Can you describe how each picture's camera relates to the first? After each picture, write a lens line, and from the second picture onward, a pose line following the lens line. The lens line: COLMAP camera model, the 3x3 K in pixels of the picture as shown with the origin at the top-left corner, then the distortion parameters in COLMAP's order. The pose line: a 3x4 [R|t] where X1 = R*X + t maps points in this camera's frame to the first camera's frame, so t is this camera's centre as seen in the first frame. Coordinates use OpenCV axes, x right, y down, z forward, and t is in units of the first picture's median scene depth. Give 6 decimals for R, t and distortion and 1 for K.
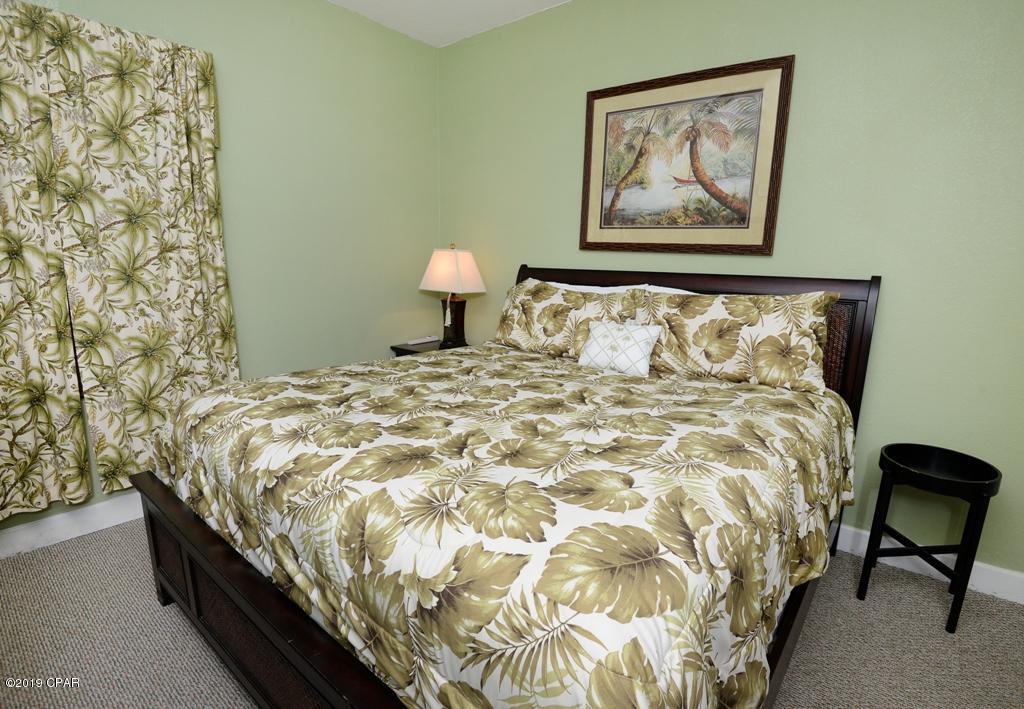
lens RADIAL K [[476.9, 0, 512.0], [0, 476.9, 354.5], [0, 0, 1]] dist [-0.003927, -0.024425]
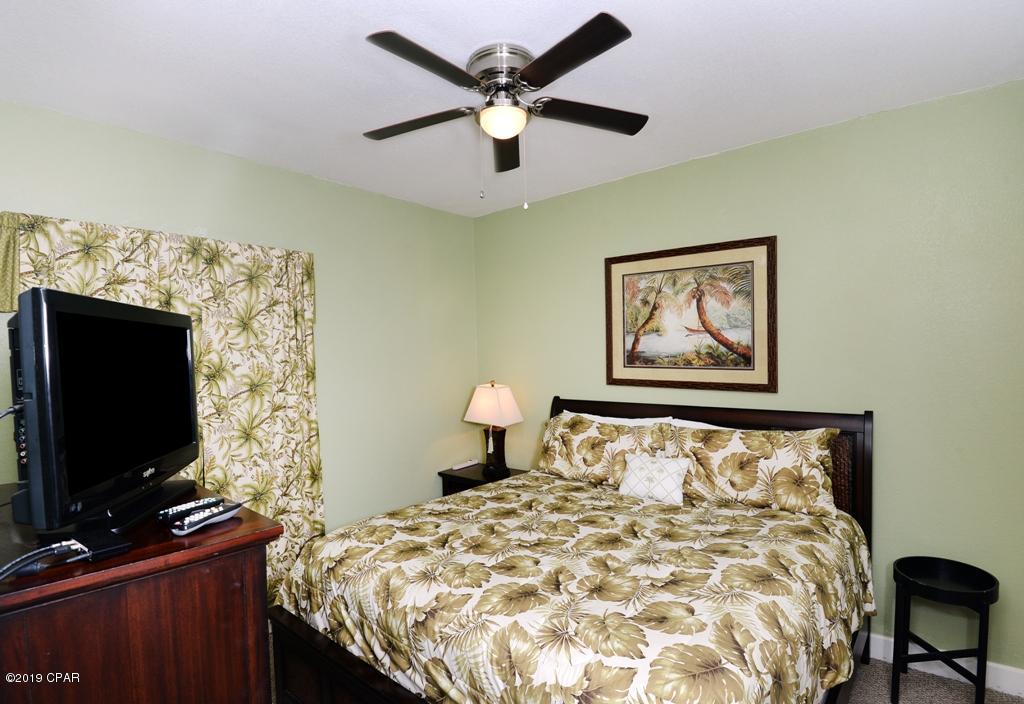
lens RADIAL K [[492.2, 0, 494.6], [0, 492.2, 360.7], [0, 0, 1]] dist [-0.004132, -0.027449]
pose [[0.998372, -0.043369, -0.037060, -0.113149], [0.036008, 0.982962, -0.180247, -0.099348], [0.044245, 0.178619, 0.982923, -0.259484]]
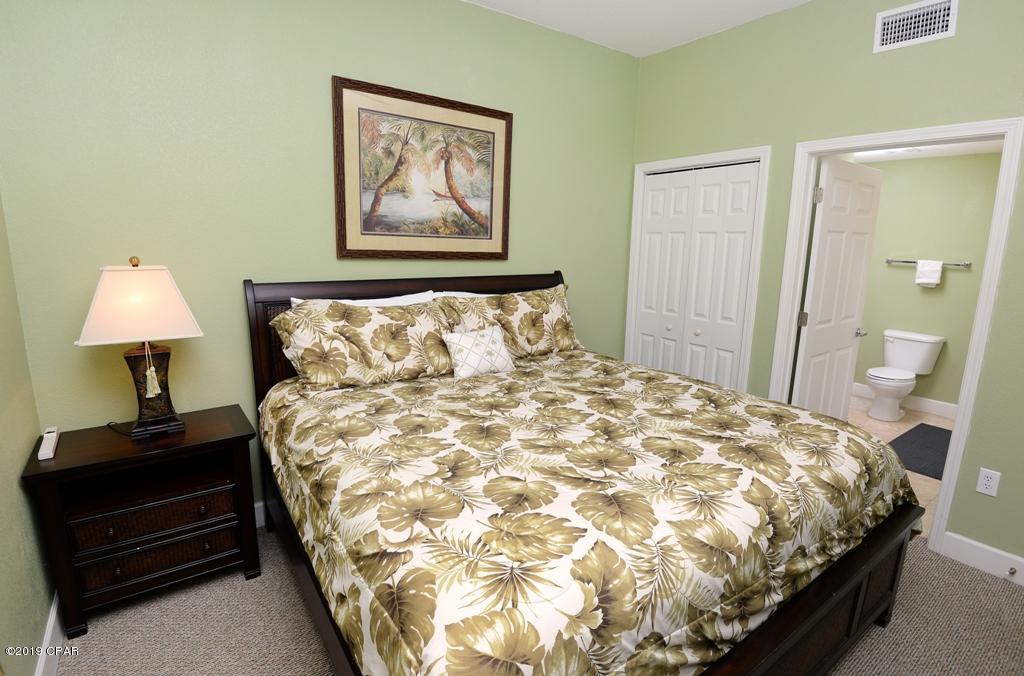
lens RADIAL K [[484.8, 0, 517.0], [0, 484.8, 342.8], [0, 0, 1]] dist [-0.018318, -0.000194]
pose [[0.282862, -0.217948, 0.934070, -0.839430], [0.175870, 0.969116, 0.172868, -0.227436], [-0.942899, 0.115377, 0.312457, 0.606327]]
